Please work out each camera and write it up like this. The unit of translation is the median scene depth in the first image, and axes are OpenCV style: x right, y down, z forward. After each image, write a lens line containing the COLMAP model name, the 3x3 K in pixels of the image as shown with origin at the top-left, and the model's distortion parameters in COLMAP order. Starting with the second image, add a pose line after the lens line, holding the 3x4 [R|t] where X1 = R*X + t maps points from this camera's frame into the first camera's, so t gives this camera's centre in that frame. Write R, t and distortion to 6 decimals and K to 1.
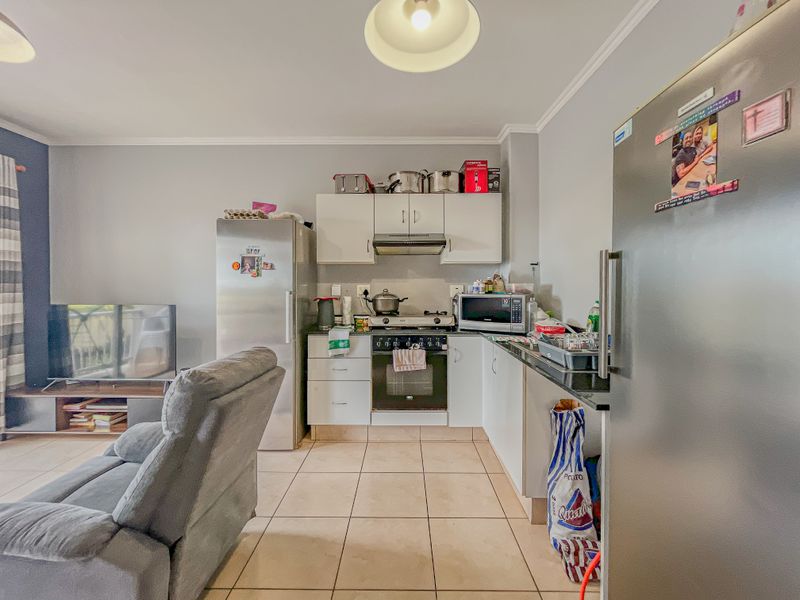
lens RADIAL K [[324.6, 0, 396.7], [0, 324.6, 287.5], [0, 0, 1]] dist [-0.000130, -0.000159]
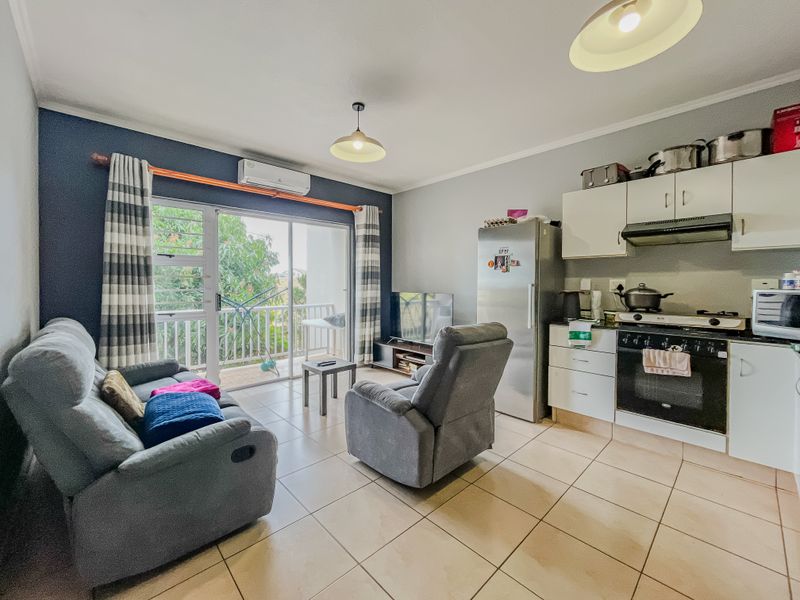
lens RADIAL K [[324.6, 0, 396.7], [0, 324.6, 287.5], [0, 0, 1]] dist [-0.000130, -0.000159]
pose [[0.691211, 0.013865, -0.722520, 0.155408], [-0.013230, 0.999891, 0.006530, 0.020711], [0.722532, 0.005045, 0.691320, -0.131637]]
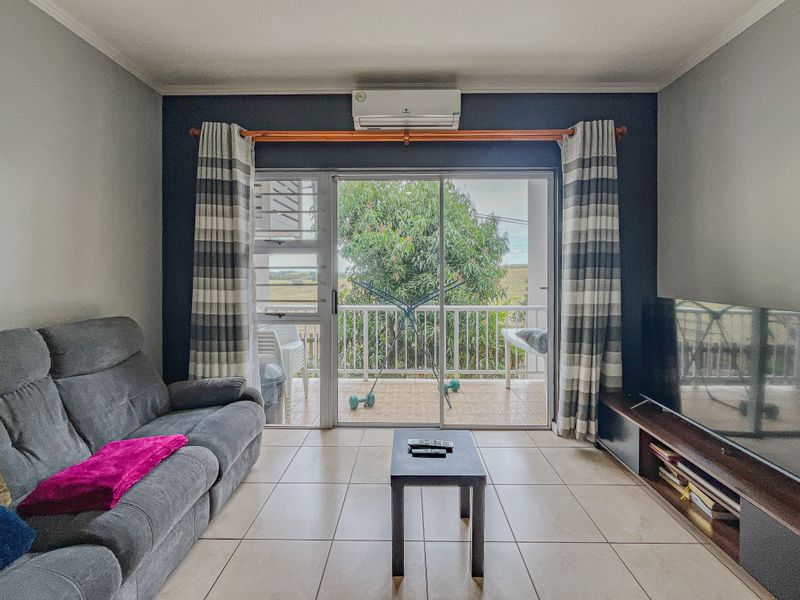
lens RADIAL K [[332.5, 0, 403.9], [0, 332.5, 274.3], [0, 0, 1]] dist [-0.002212, -0.000285]
pose [[-0.001170, 0.005109, -0.999986, -0.332804], [-0.014537, 0.999881, 0.005125, 0.008133], [0.999894, 0.014542, -0.001096, 0.489918]]
